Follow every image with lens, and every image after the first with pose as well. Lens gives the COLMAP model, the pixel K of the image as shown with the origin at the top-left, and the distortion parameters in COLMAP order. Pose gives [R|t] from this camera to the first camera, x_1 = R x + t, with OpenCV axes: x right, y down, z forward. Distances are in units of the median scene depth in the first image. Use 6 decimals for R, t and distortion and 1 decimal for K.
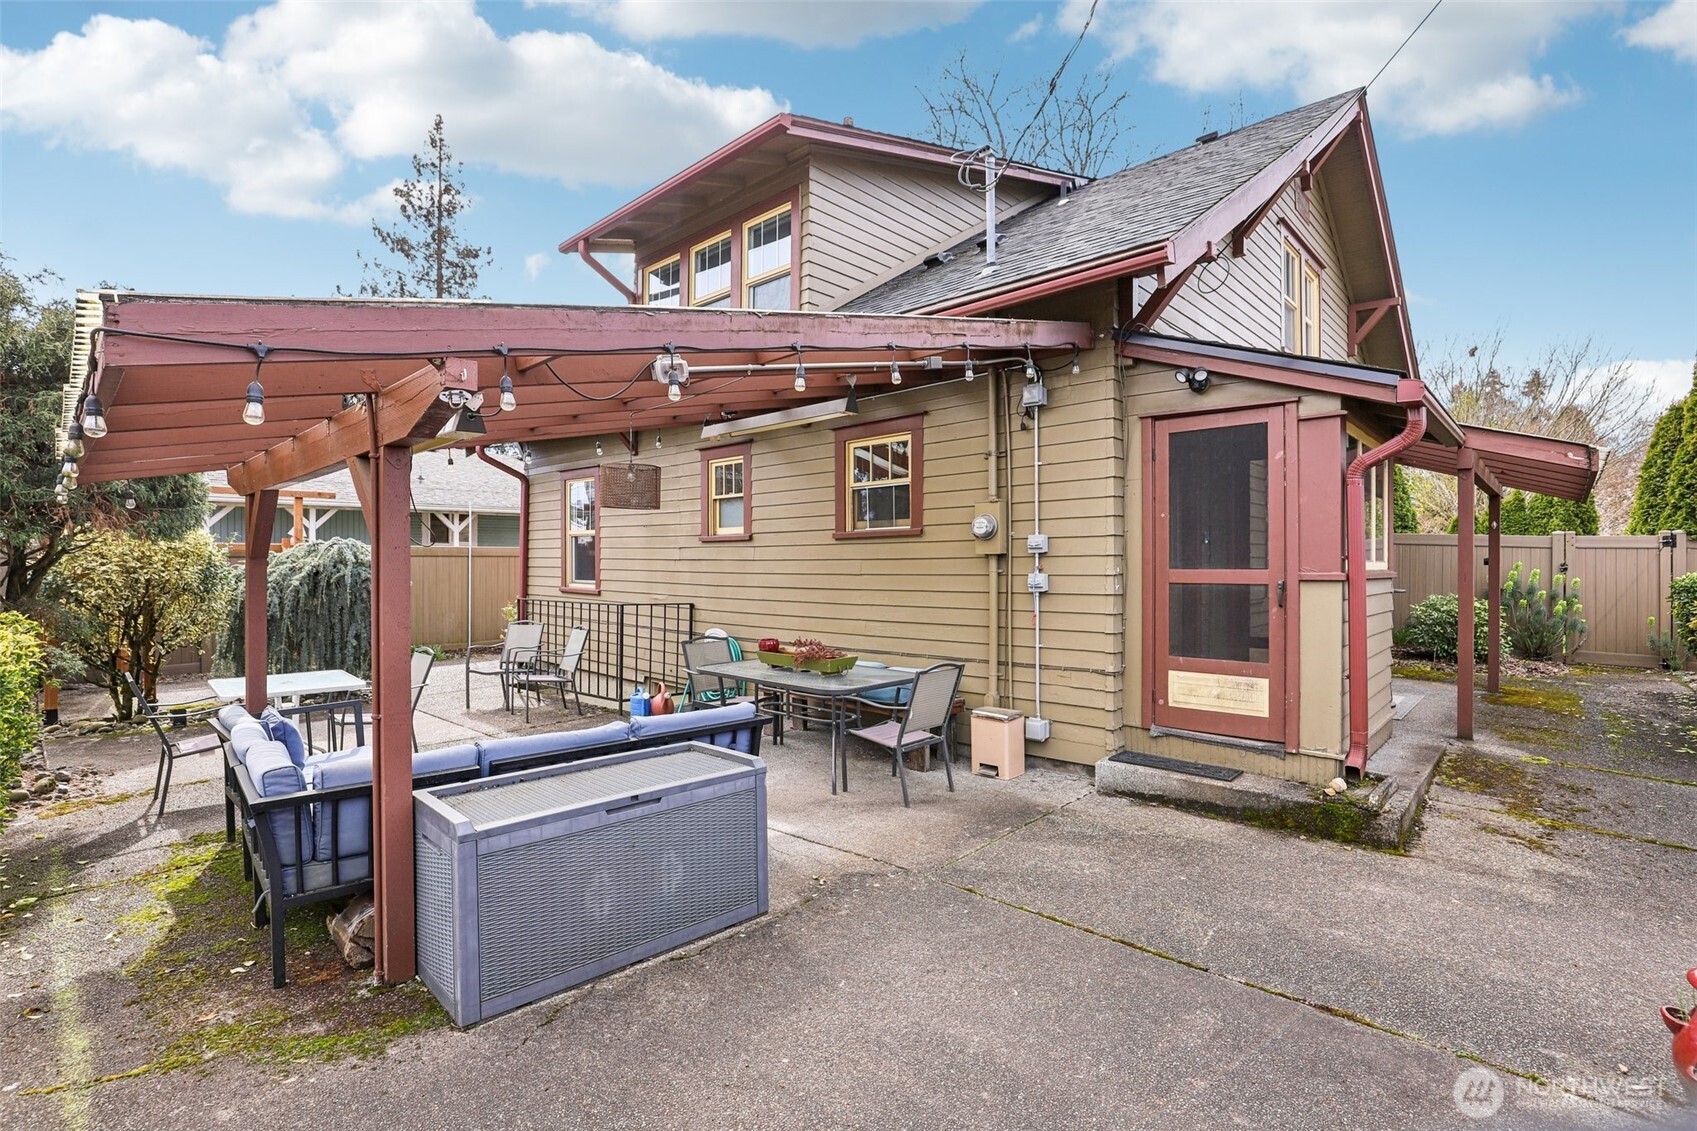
lens RADIAL K [[777.9, 0, 841.9], [0, 777.9, 569.7], [0, 0, 1]] dist [-0.026512, 0.002706]
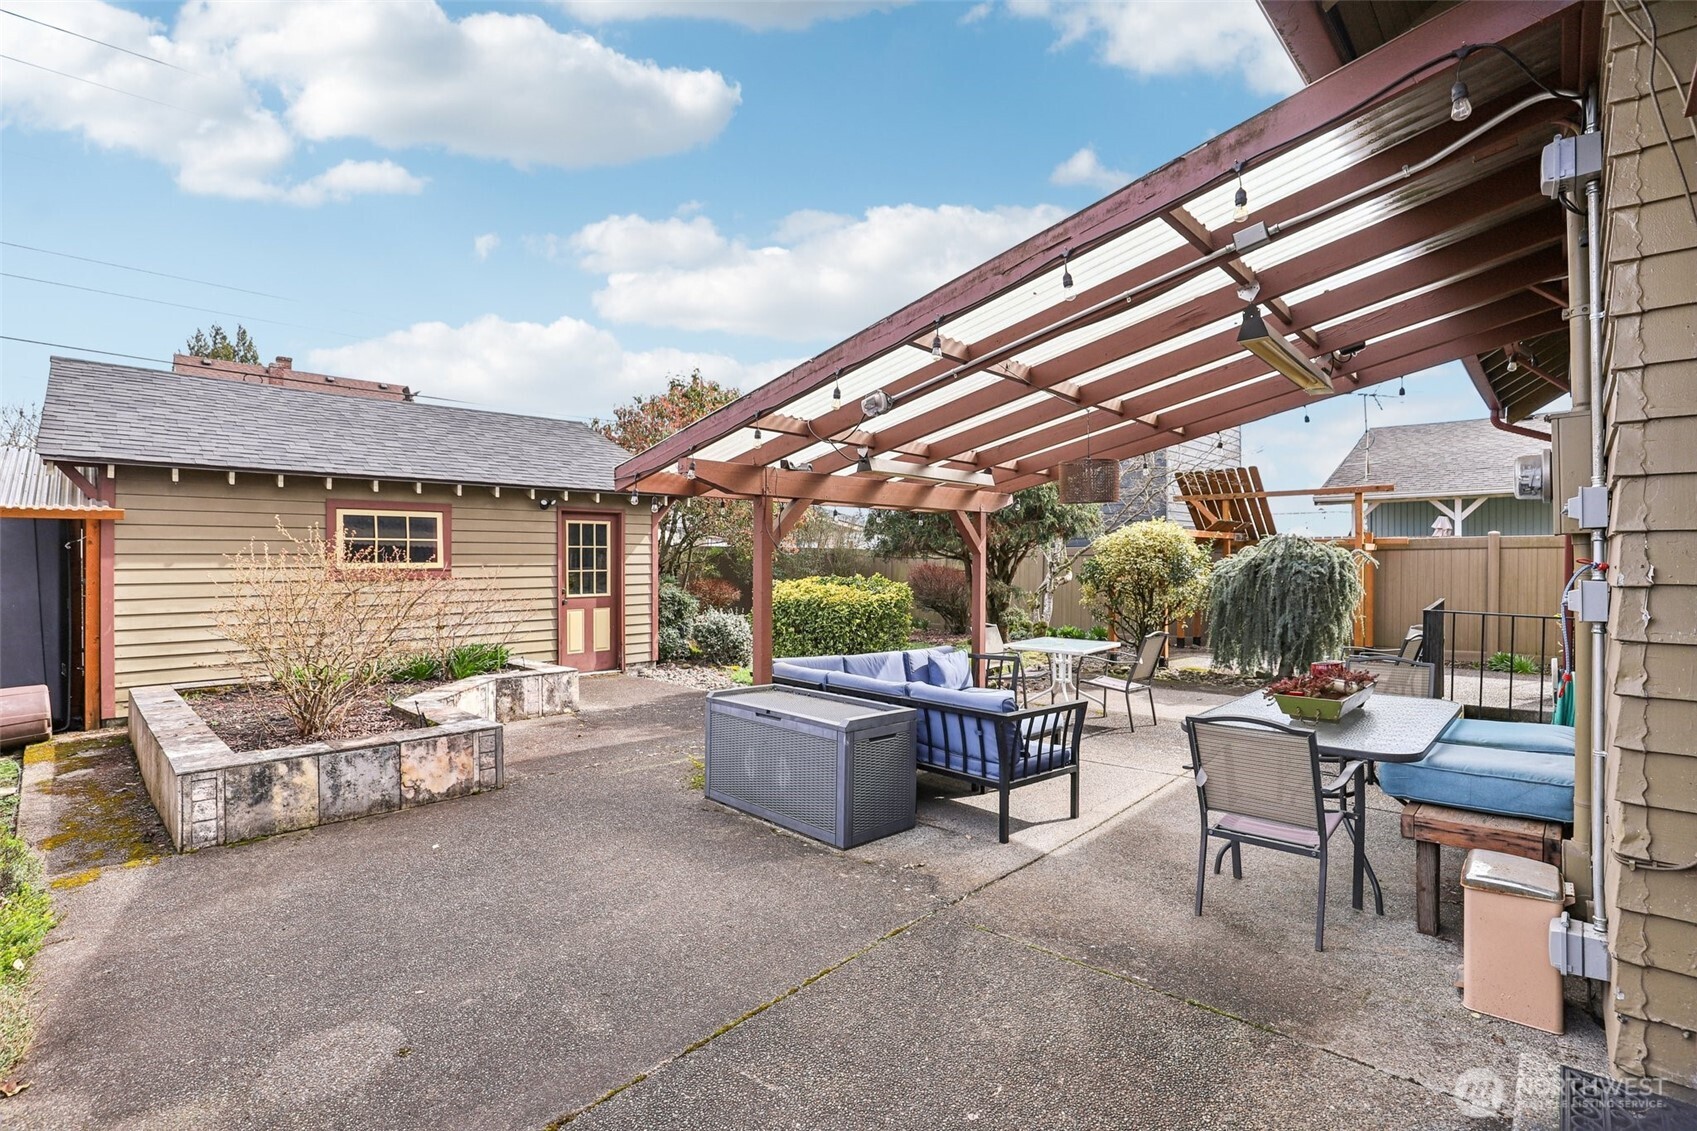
lens RADIAL K [[777.9, 0, 842.7], [0, 777.9, 561.7], [0, 0, 1]] dist [-0.026512, 0.002706]
pose [[0.015884, 0.008673, -0.999836, 1.302852], [-0.009312, 0.999920, 0.008526, -0.013766], [0.999830, 0.009175, 0.015963, 1.161003]]
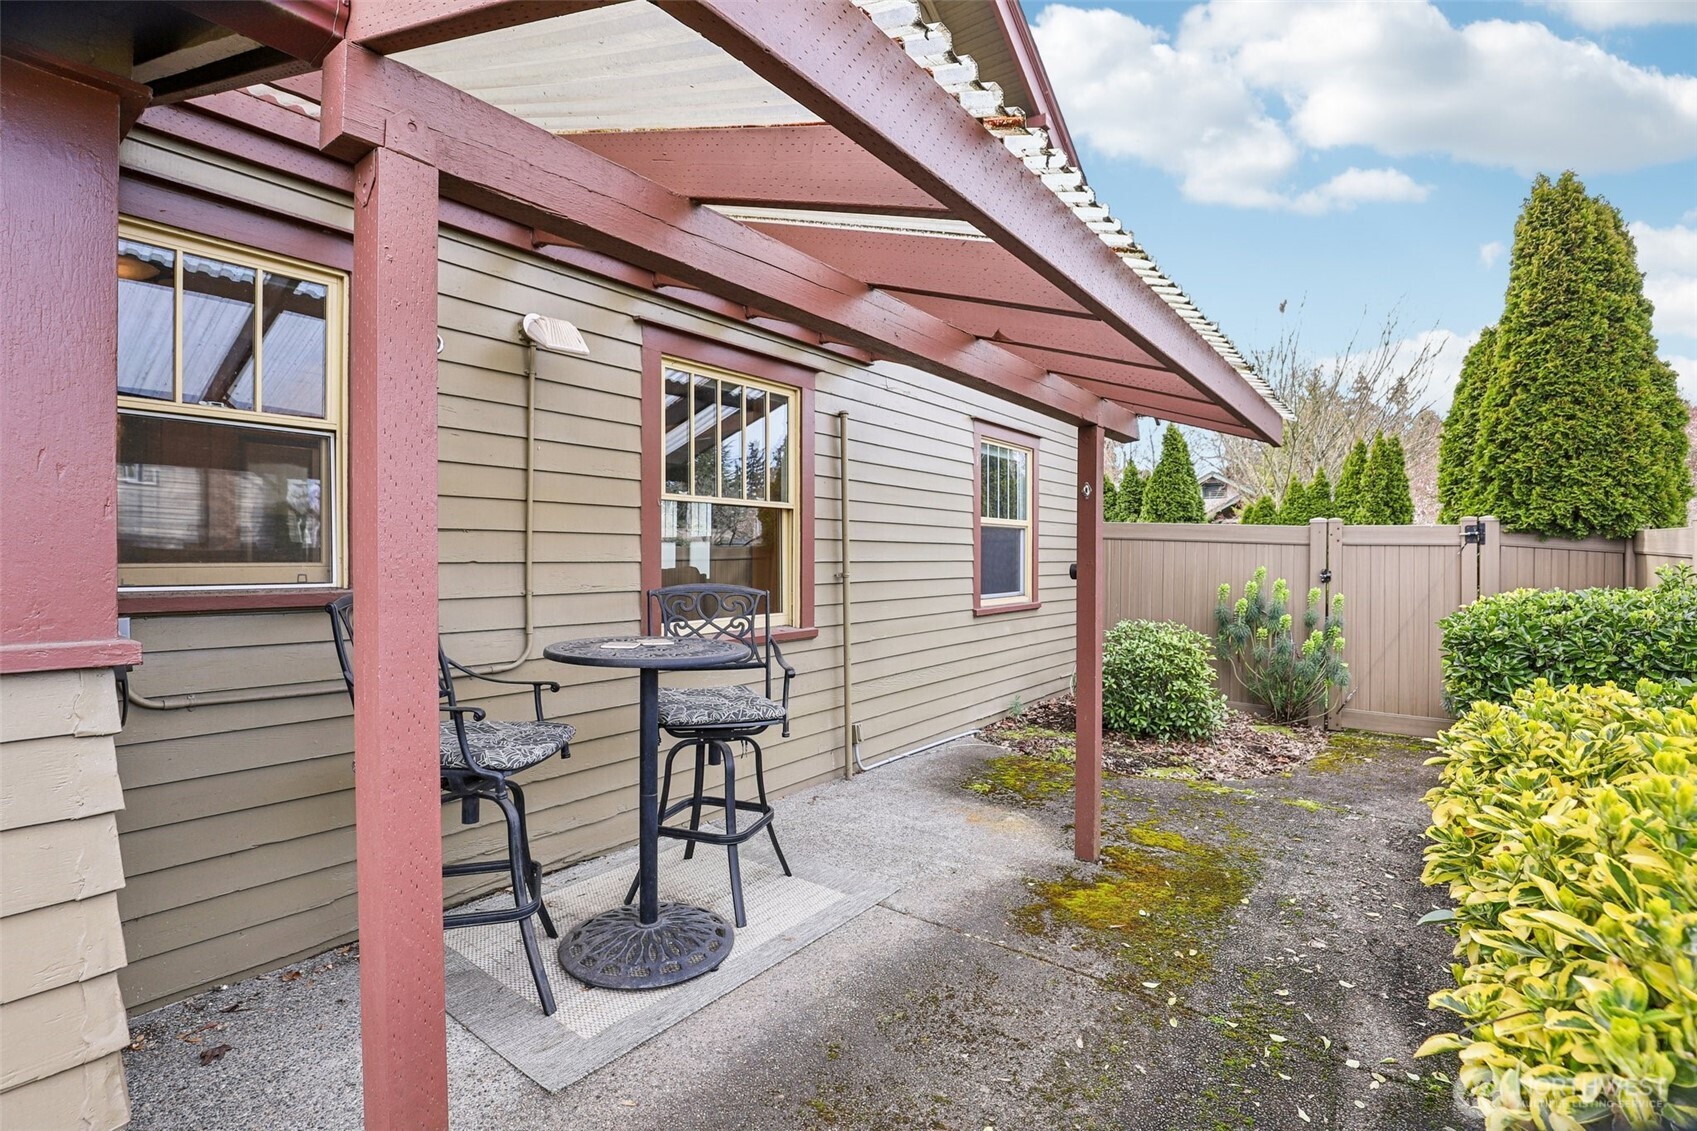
lens RADIAL K [[777.9, 0, 852.2], [0, 777.9, 563.2], [0, 0, 1]] dist [-0.026512, 0.002706]
pose [[0.993741, 0.002470, 0.111681, 0.459634], [-0.002008, 0.999989, -0.004250, -0.009207], [-0.111690, 0.003999, 0.993735, 0.386924]]
